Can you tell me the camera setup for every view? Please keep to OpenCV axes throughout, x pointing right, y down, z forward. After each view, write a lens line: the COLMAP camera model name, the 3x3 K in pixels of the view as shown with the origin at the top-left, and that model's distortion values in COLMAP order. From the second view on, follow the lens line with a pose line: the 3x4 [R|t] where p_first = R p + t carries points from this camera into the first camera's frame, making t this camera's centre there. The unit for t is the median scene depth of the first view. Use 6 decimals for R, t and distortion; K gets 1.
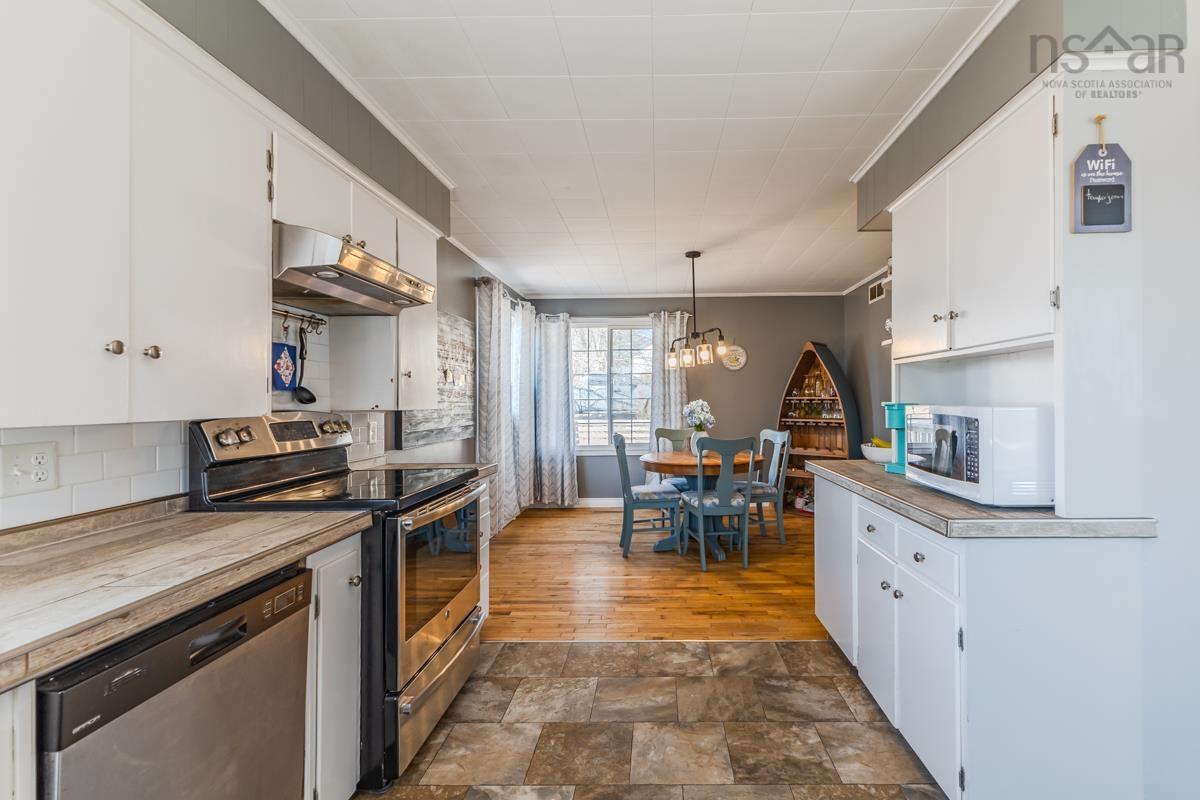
lens RADIAL K [[526.9, 0, 664.9], [0, 526.9, 401.4], [0, 0, 1]] dist [0.012118, 0.001206]
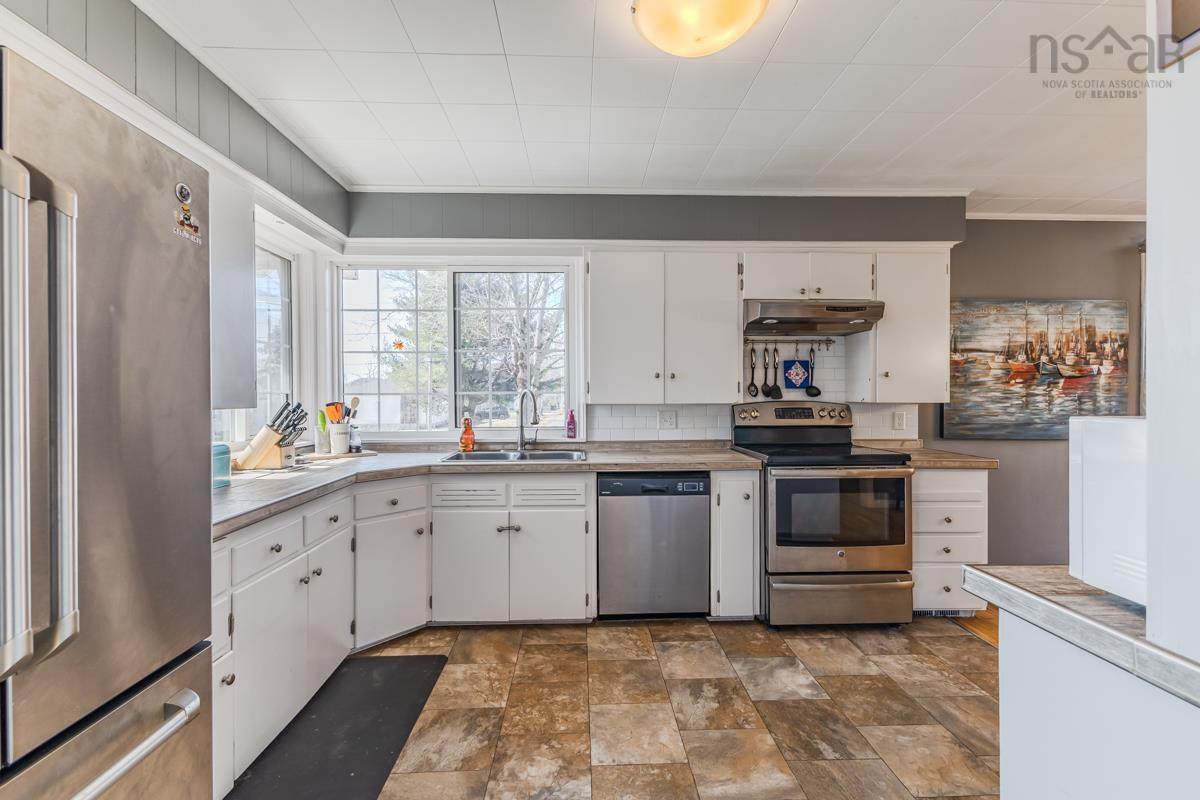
lens RADIAL K [[526.9, 0, 600.6], [0, 526.9, 397.0], [0, 0, 1]] dist [0.012118, 0.001206]
pose [[0.045703, 0.011523, -0.998889, 0.689167], [0.002840, 0.999928, 0.011665, -0.011175], [0.998951, -0.003370, 0.045667, 0.251965]]
